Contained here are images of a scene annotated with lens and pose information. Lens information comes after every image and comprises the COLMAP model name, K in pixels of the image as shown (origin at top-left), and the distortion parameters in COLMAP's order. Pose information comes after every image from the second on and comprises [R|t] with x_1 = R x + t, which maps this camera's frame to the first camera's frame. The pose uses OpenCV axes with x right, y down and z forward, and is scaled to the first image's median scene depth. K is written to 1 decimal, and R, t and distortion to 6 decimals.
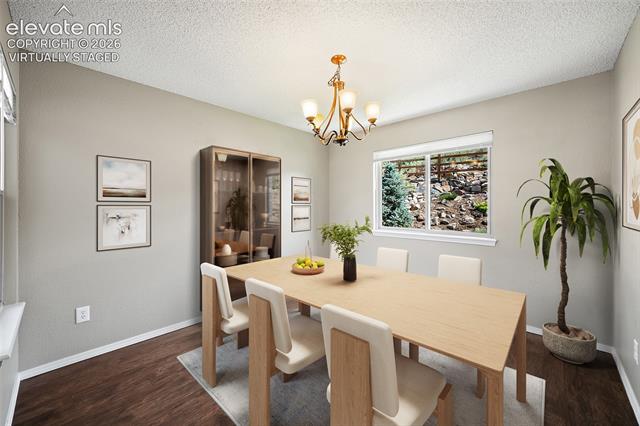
lens RADIAL K [[251.3, 0, 319.7], [0, 251.3, 208.6], [0, 0, 1]] dist [-0.007006, 0.002124]
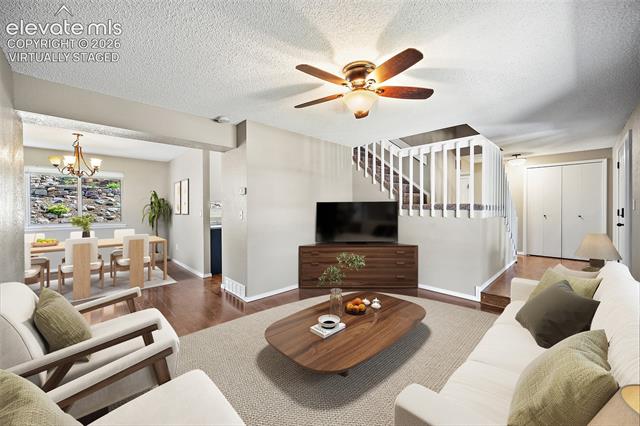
lens RADIAL K [[251.3, 0, 319.9], [0, 251.3, 211.0], [0, 0, 1]] dist [-0.007006, 0.002124]
pose [[0.055323, -0.007704, 0.998439, -1.311123], [0.010654, 0.999918, 0.007125, 0.013917], [-0.998412, 0.010244, 0.055401, -0.749961]]
